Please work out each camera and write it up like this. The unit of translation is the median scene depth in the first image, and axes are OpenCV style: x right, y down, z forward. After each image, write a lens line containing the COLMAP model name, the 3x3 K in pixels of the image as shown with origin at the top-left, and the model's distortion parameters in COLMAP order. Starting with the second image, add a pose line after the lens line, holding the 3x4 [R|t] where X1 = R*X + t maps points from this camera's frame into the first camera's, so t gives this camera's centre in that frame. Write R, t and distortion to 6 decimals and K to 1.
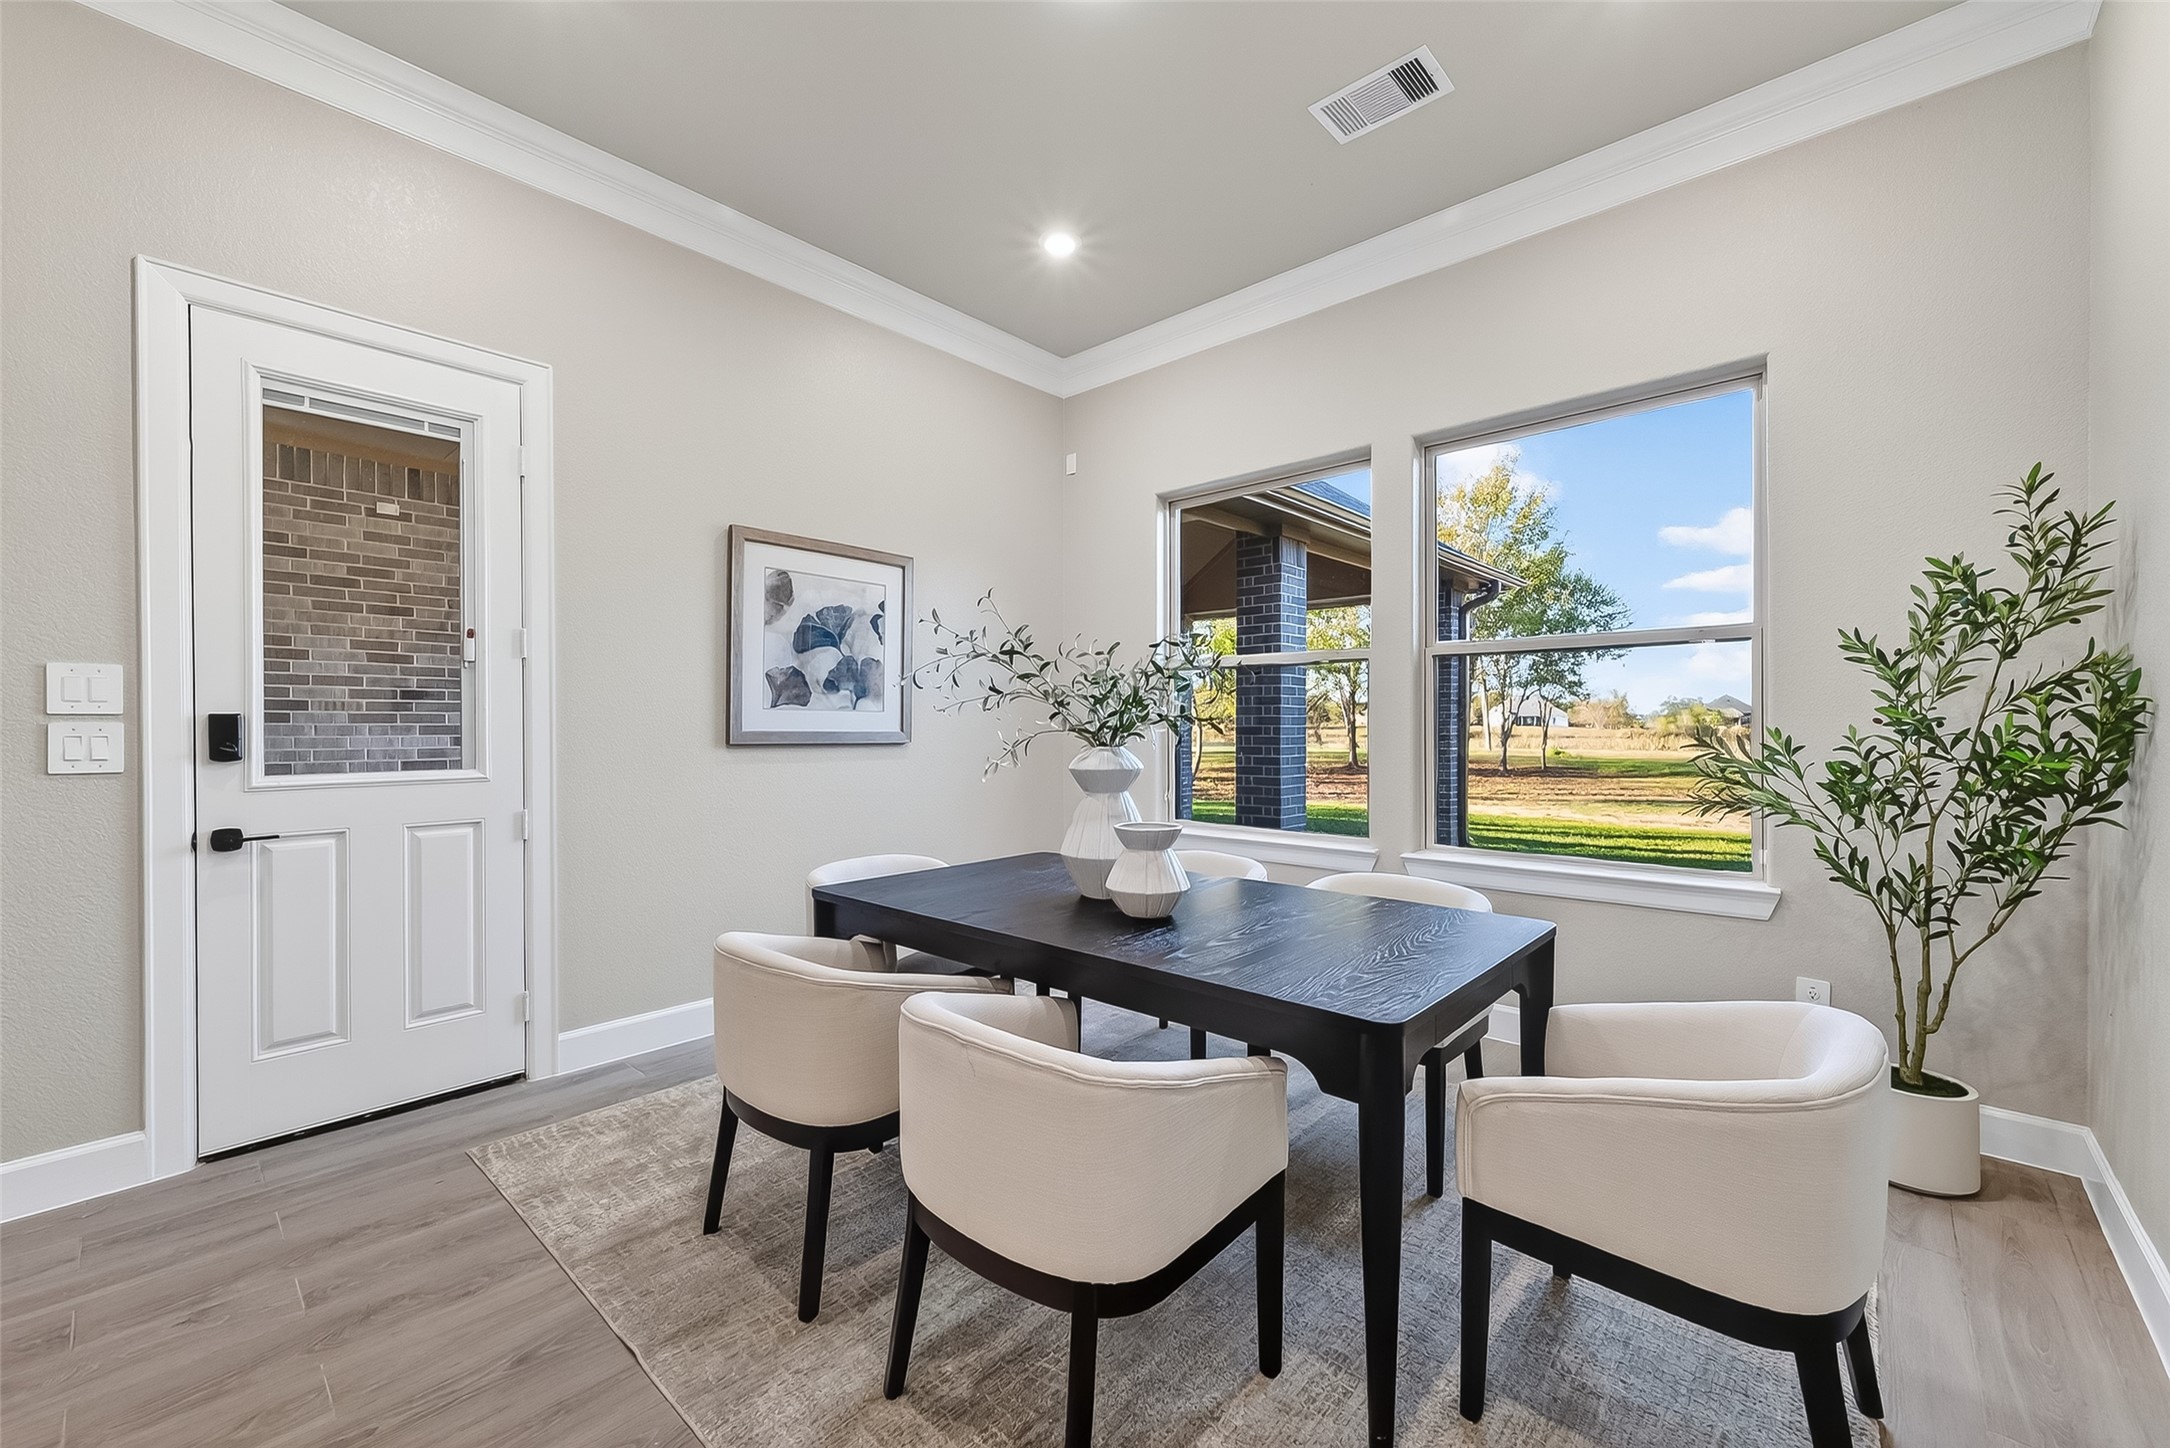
lens RADIAL K [[877.0, 0, 1076.1], [0, 877.0, 721.9], [0, 0, 1]] dist [-0.006968, 0.001792]
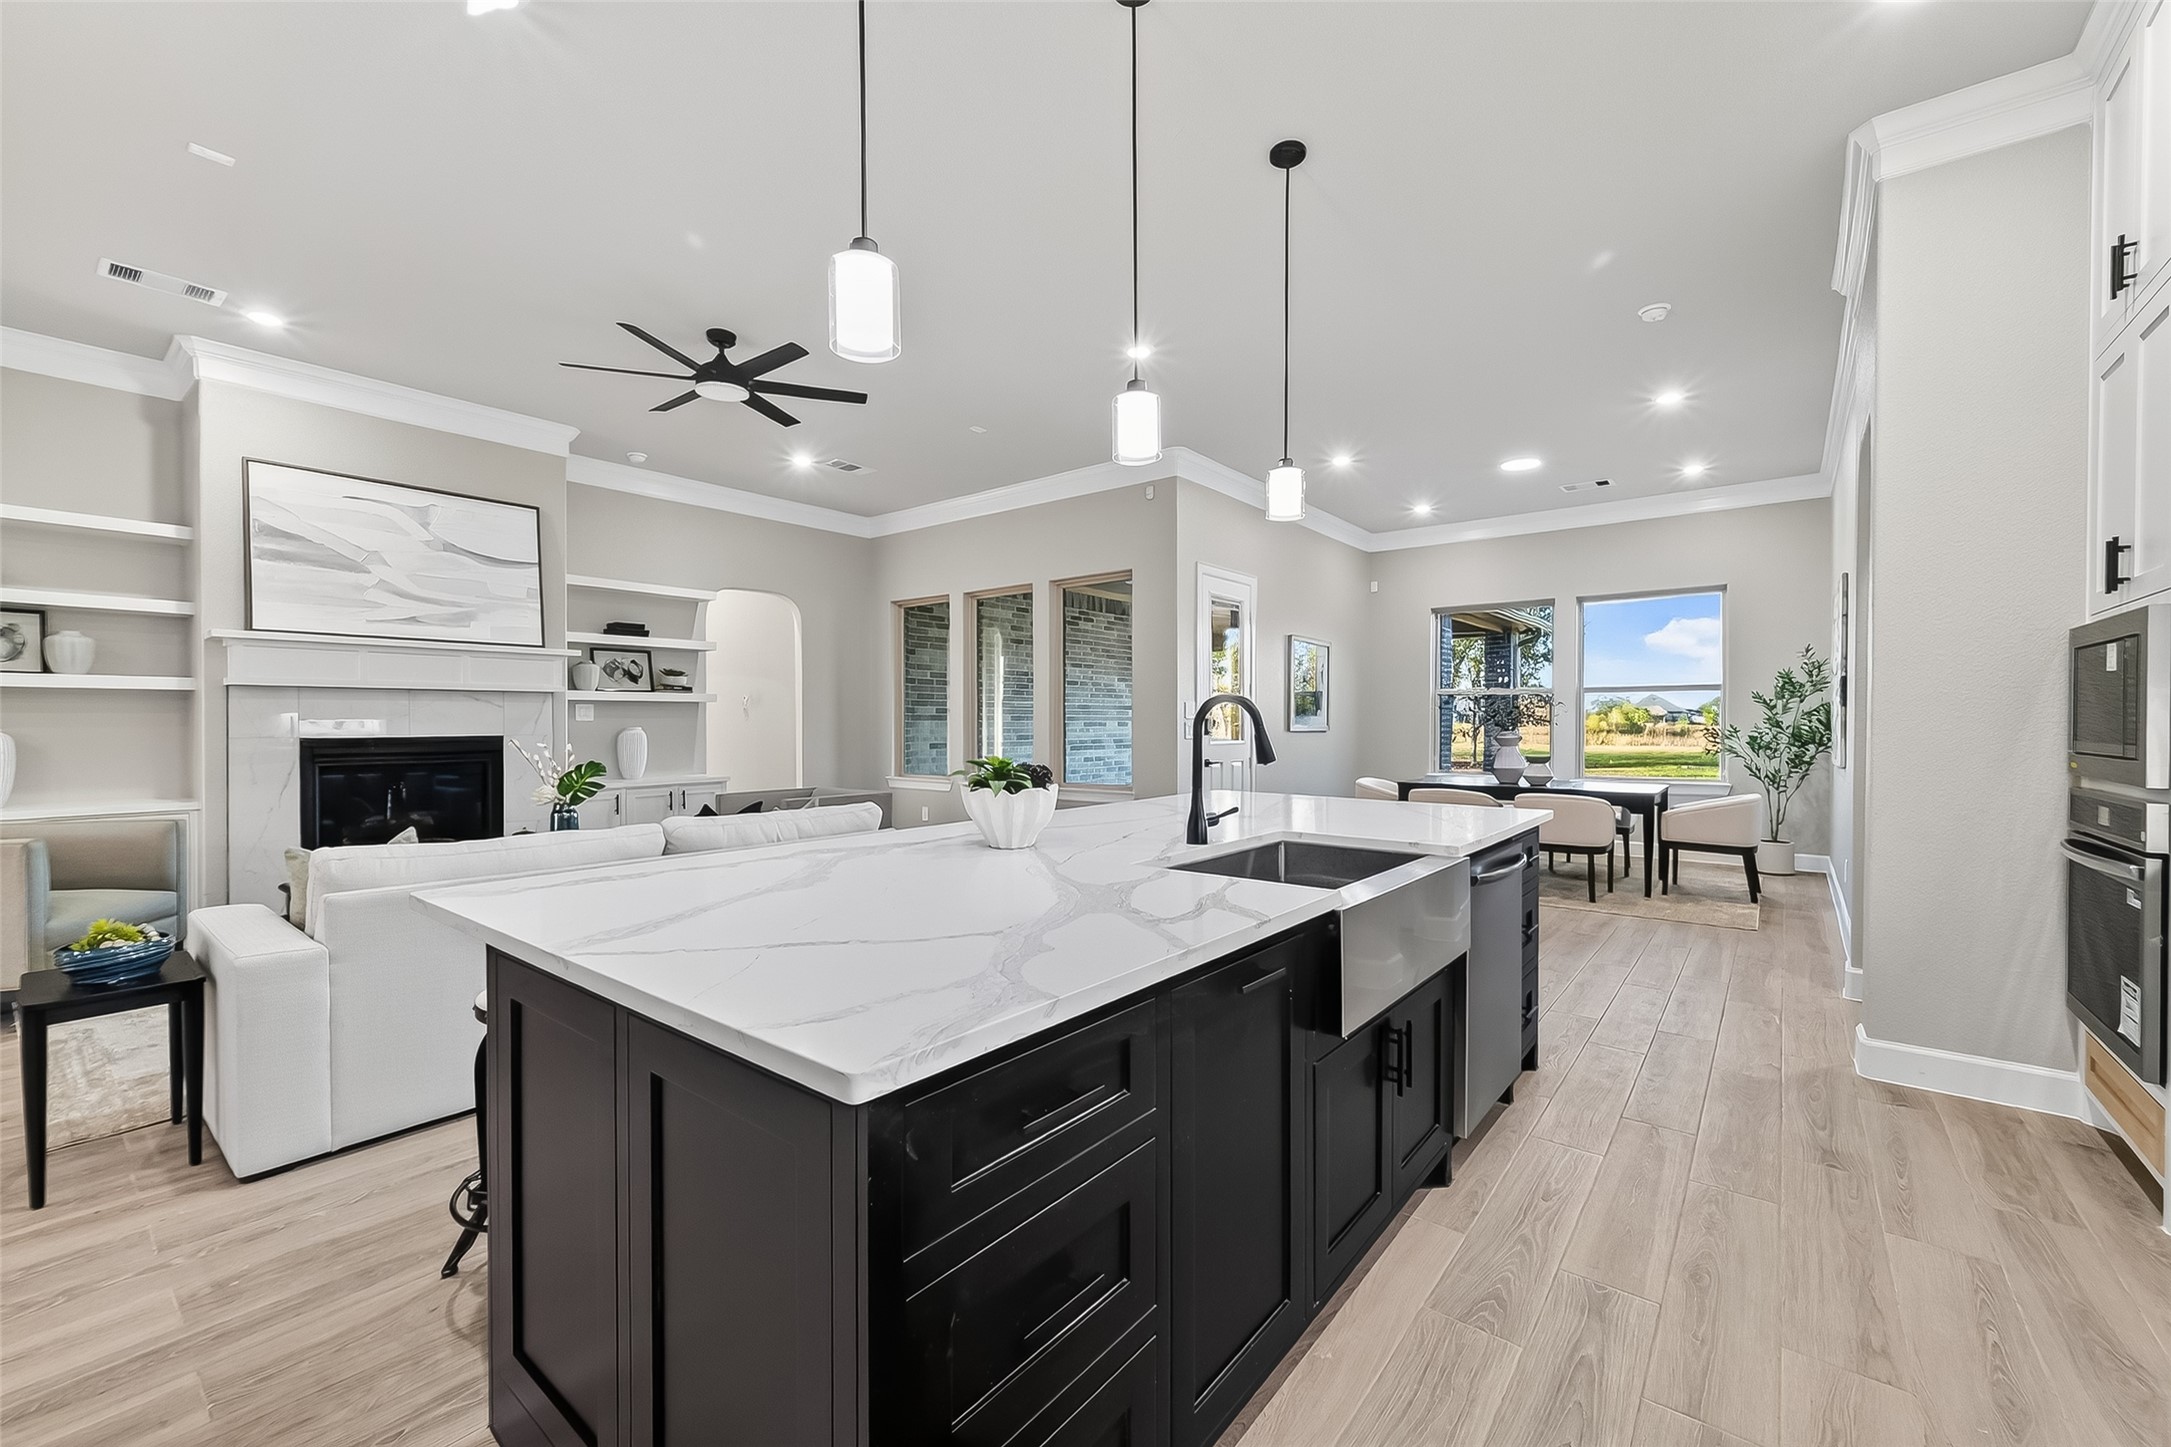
lens RADIAL K [[877.4, 0, 1093.8], [0, 877.4, 727.5], [0, 0, 1]] dist [-0.006968, 0.001792]
pose [[0.997260, -0.001777, 0.073949, -1.638495], [0.001129, 0.999961, 0.008801, -0.010763], [-0.073962, -0.008693, 0.997223, -1.868576]]
